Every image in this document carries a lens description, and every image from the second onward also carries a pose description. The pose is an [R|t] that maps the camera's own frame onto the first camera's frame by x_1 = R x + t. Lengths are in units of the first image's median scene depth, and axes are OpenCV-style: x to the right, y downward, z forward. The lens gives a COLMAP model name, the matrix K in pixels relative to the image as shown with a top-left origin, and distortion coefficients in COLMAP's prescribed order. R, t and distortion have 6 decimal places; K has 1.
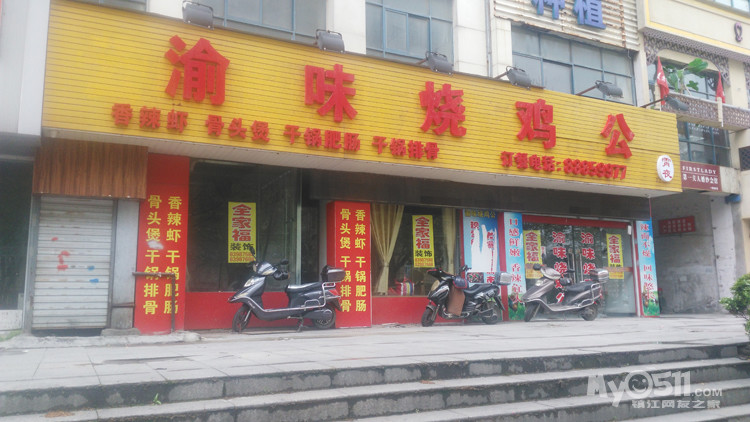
lens RADIAL K [[595.4, 0, 375.0], [0, 595.4, 211.0], [0, 0, 1]] dist [0.122893, -0.228020]
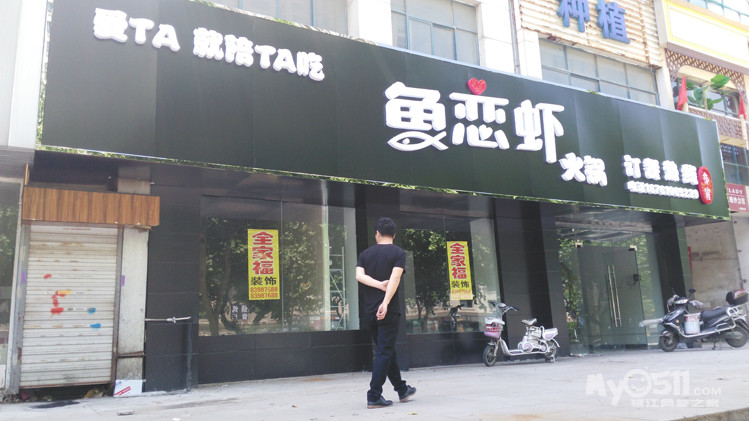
lens RADIAL K [[594.6, 0, 374.5], [0, 594.6, 210.5], [0, 0, 1]] dist [0.122893, -0.228020]
pose [[0.998216, -0.017119, 0.057200, -0.095646], [0.020386, 0.998164, -0.057036, 0.009588], [-0.056119, 0.058101, 0.996732, 0.110136]]
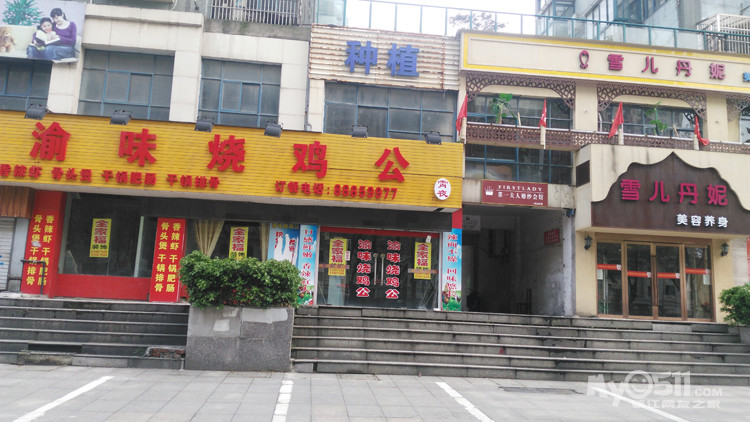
lens RADIAL K [[595.4, 0, 375.0], [0, 595.4, 211.0], [0, 0, 1]] dist [0.122893, -0.228020]
pose [[0.938076, -0.008304, -0.346331, 0.868946], [0.000724, 0.999757, -0.022011, 0.000784], [0.346430, 0.020397, 0.937854, -0.206555]]
